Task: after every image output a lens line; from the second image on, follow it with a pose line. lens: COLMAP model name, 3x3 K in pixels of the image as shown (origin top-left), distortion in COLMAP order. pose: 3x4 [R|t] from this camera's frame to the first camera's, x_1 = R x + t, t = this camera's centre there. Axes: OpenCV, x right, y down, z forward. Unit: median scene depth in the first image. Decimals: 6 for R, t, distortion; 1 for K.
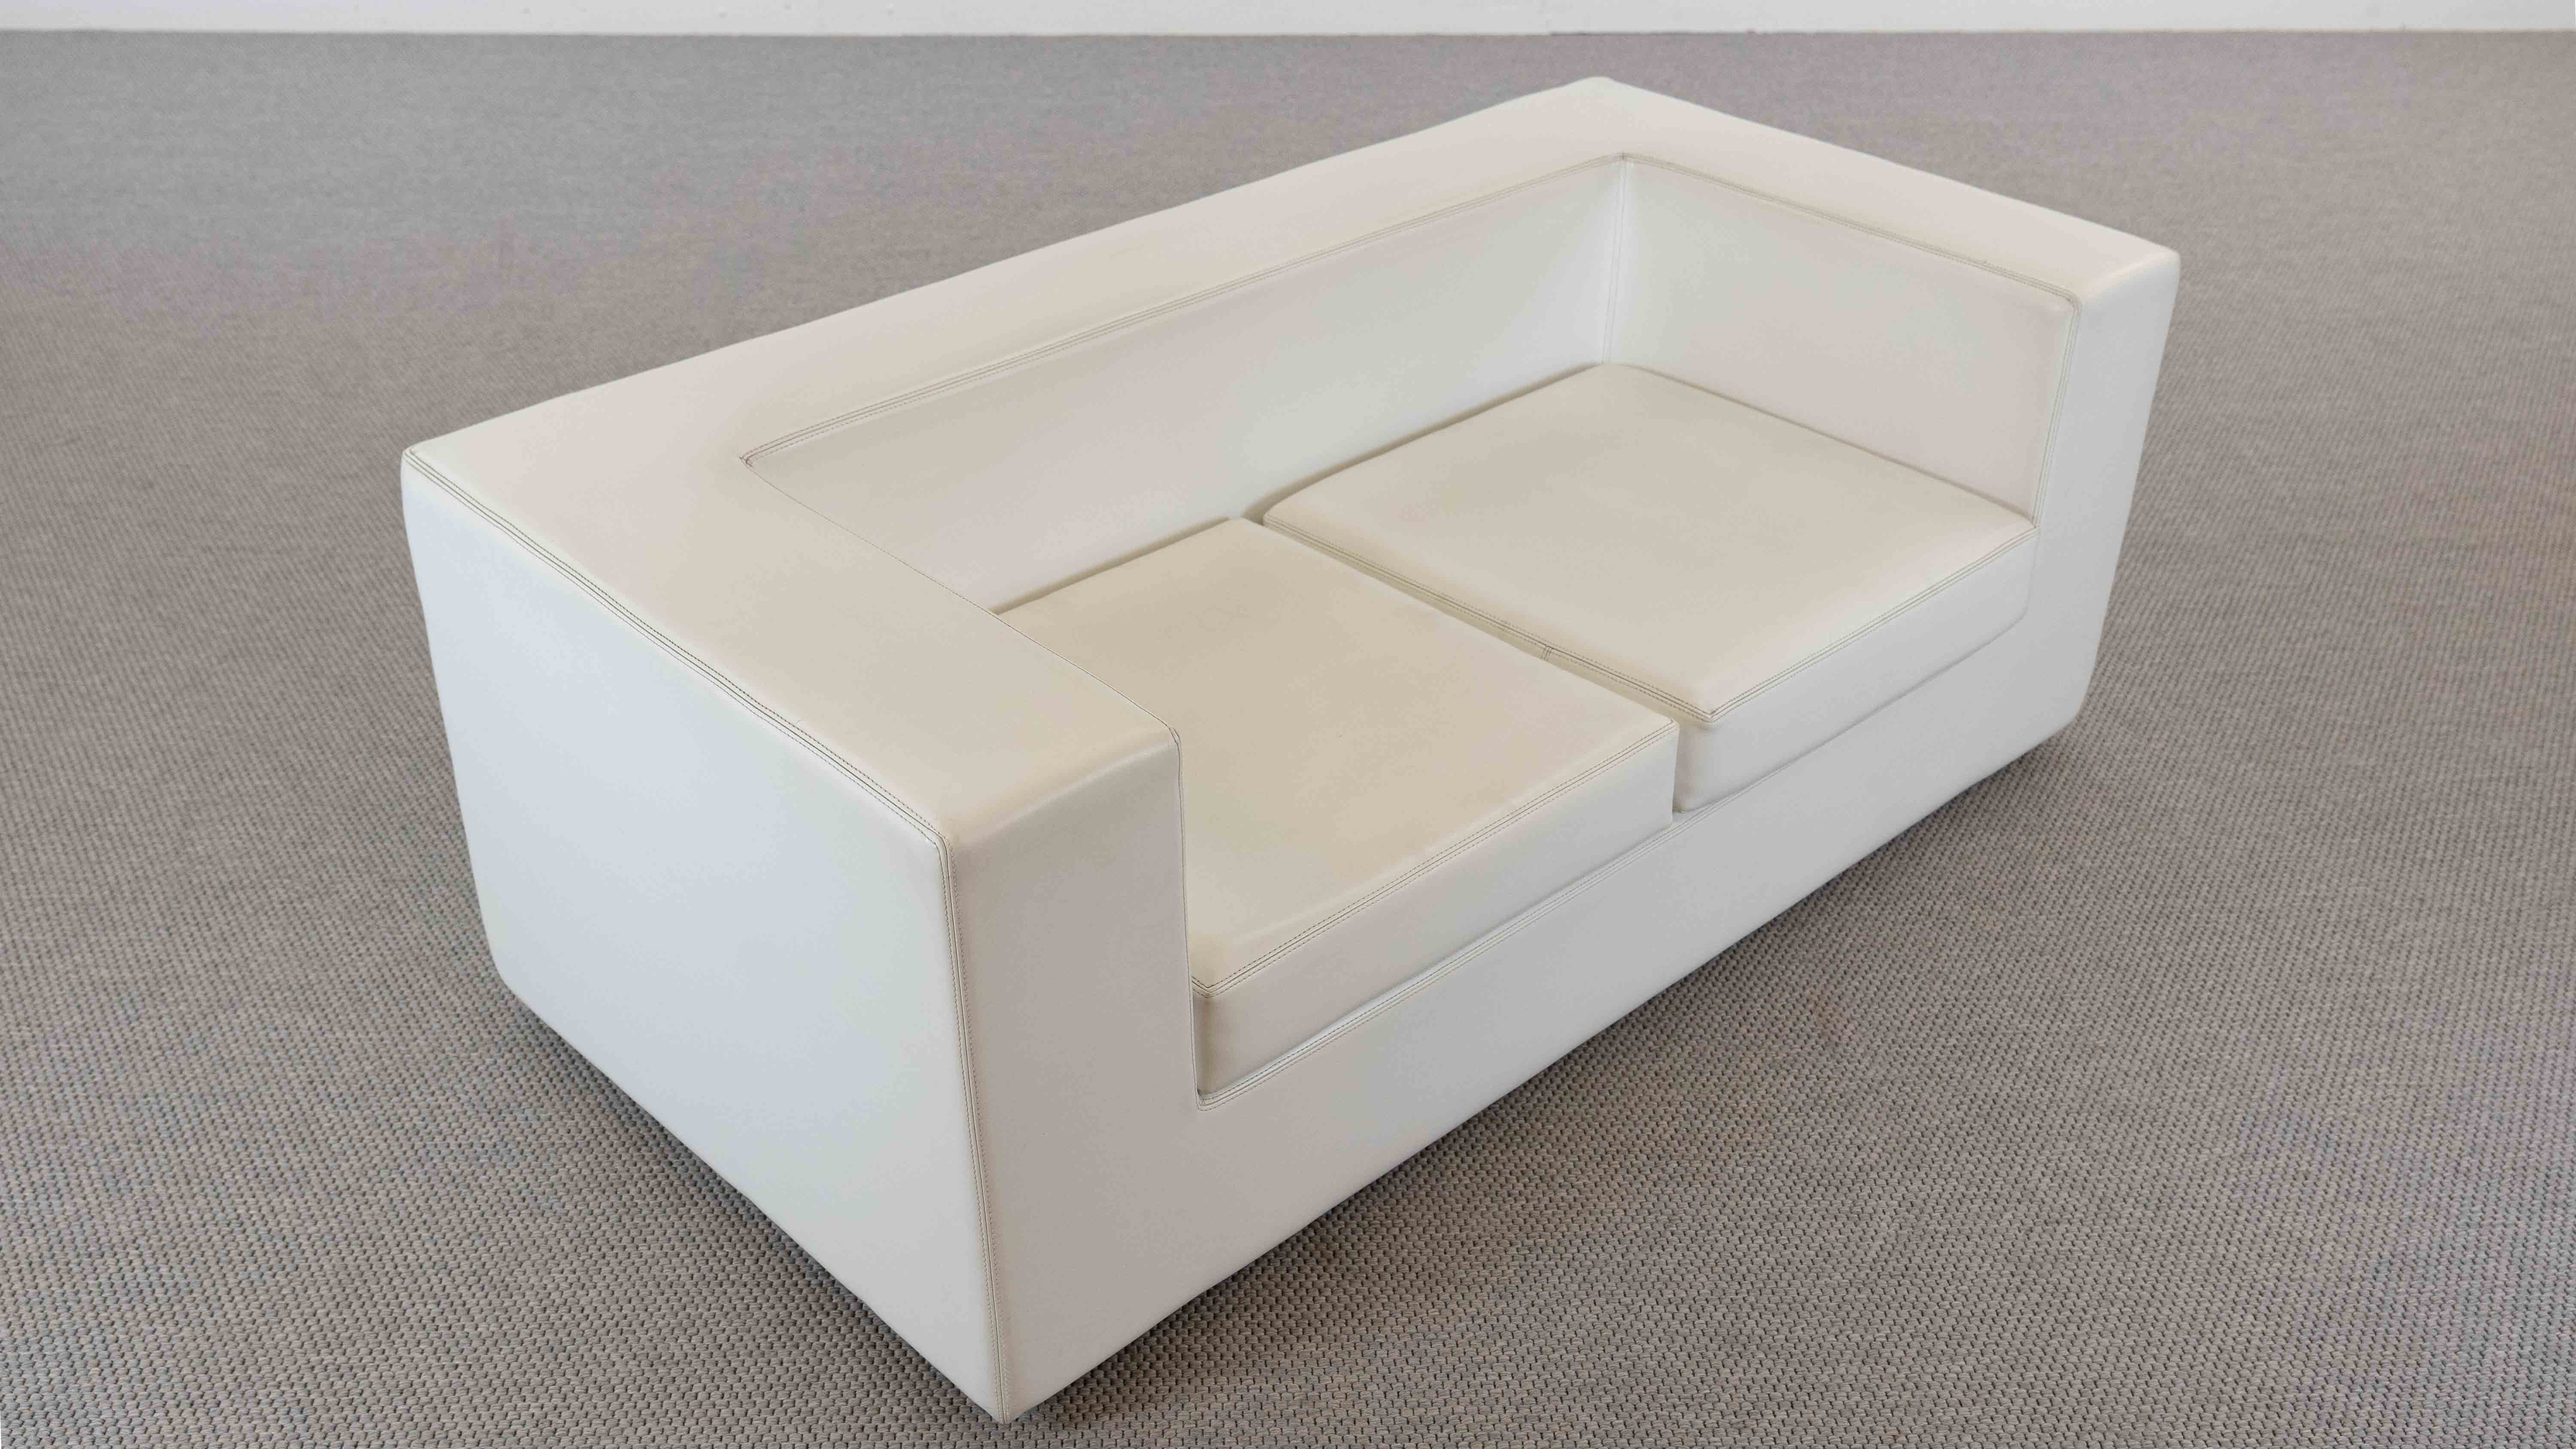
lens RADIAL K [[2573.6, 0, 1288.5], [0, 2573.6, 712.5], [0, 0, 1]] dist [-0.000308, 0.000000]
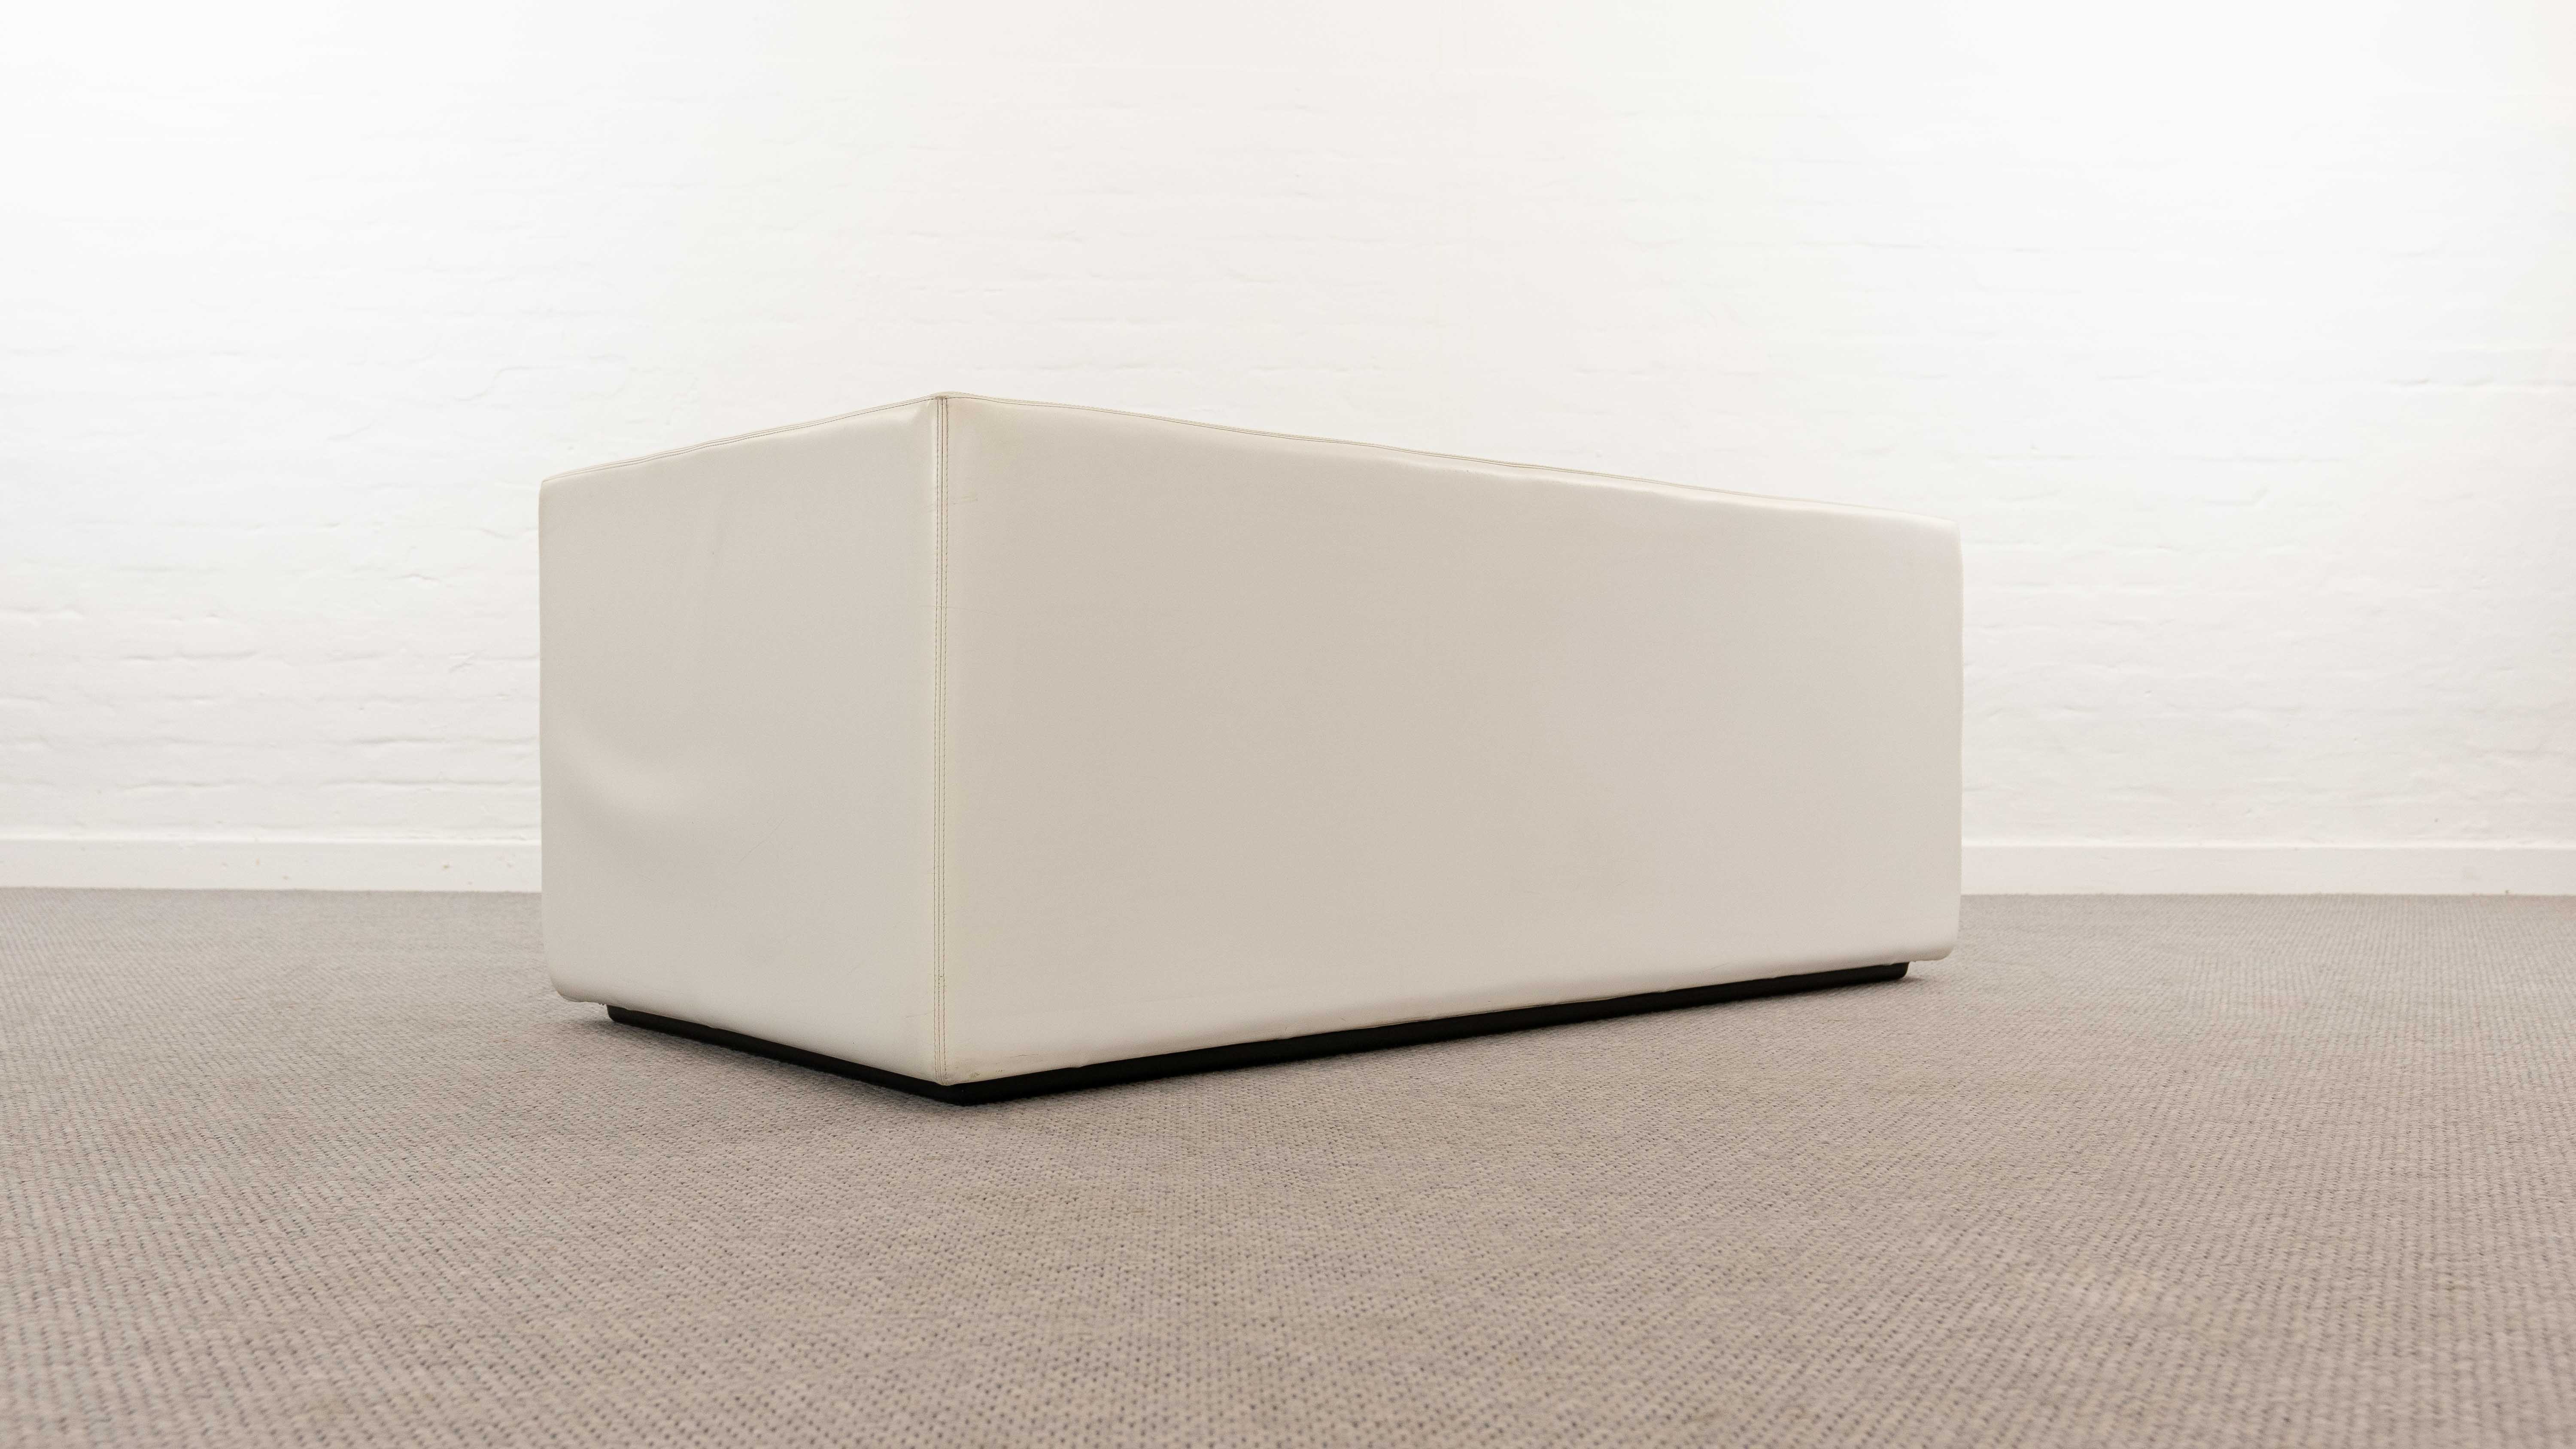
lens RADIAL K [[2204.5, 0, 1289.2], [0, 2204.5, 732.4], [0, 0, 1]] dist [-0.006573, 0.008030]
pose [[0.999948, -0.001555, 0.010101, -0.010554], [0.006477, 0.860953, -0.508644, 0.109542], [-0.007905, 0.508683, 0.860918, 0.411174]]
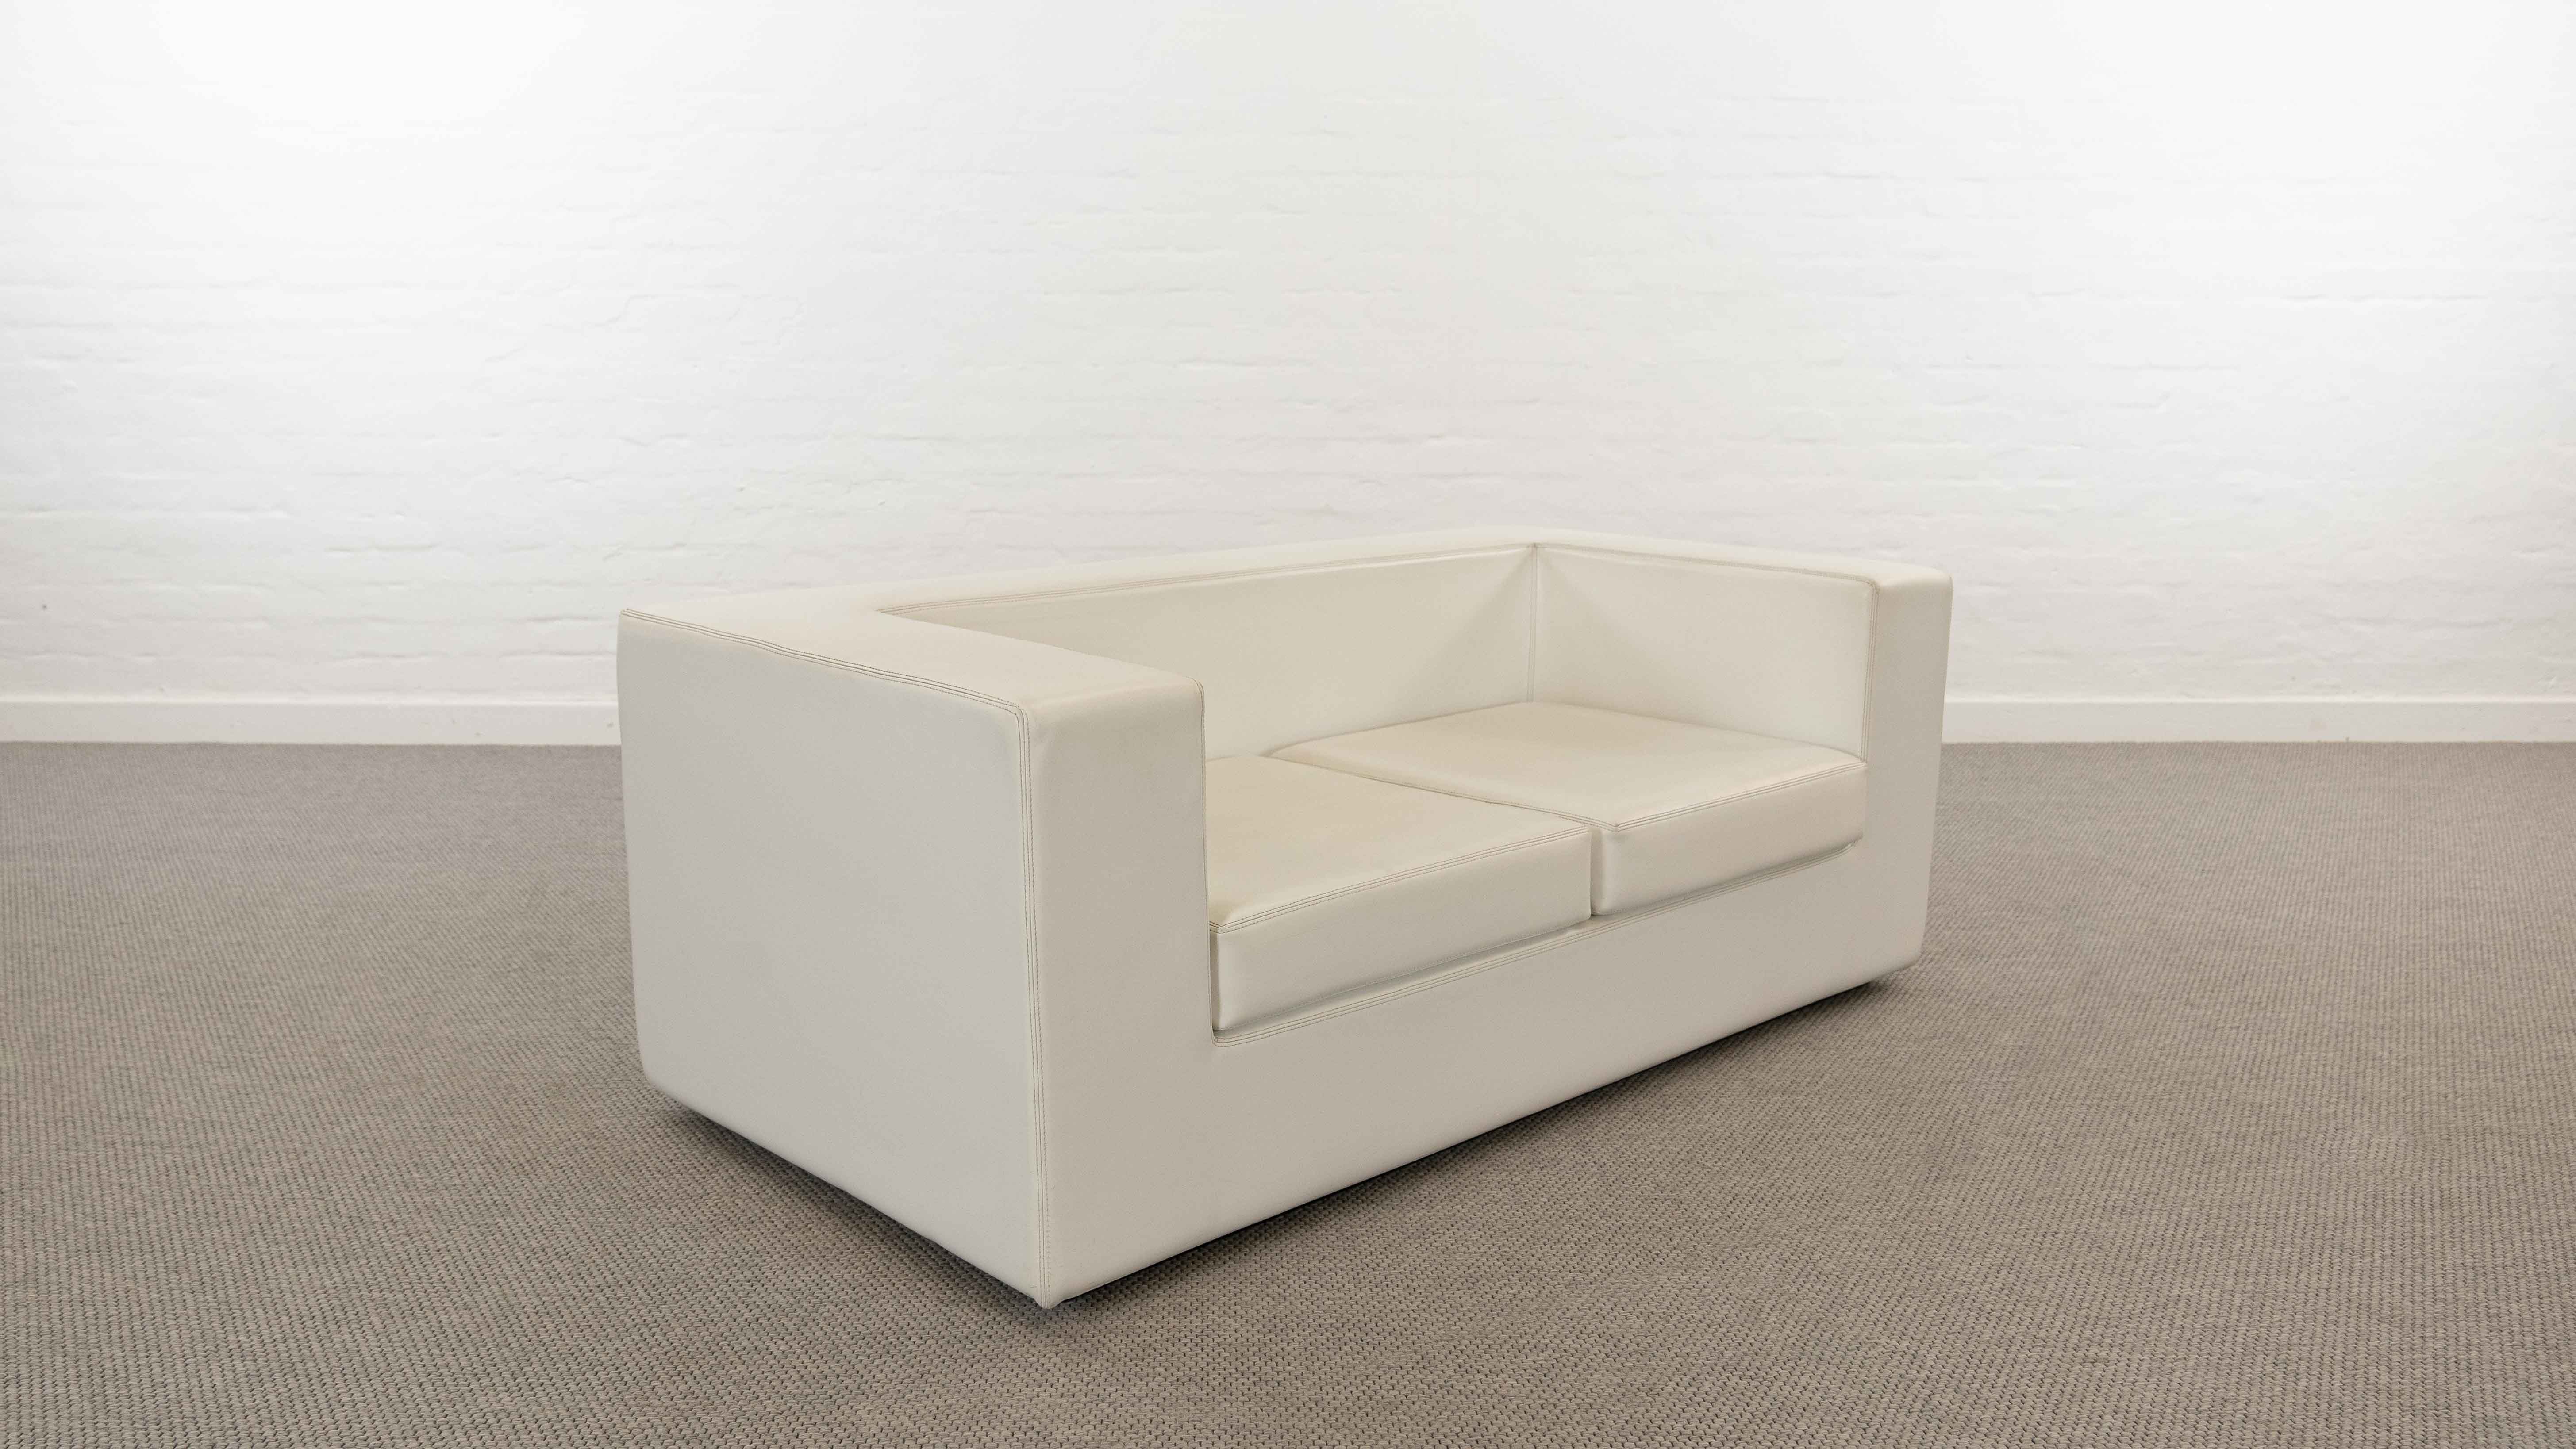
lens RADIAL K [[2090.6, 0, 1290.6], [0, 2090.6, 734.9], [0, 0, 1]] dist [-0.021465, 0.020634]
pose [[0.999996, -0.002962, -0.000169, -0.014984], [0.002725, 0.939551, -0.342397, 0.041430], [0.001173, 0.342395, 0.939555, 0.242006]]
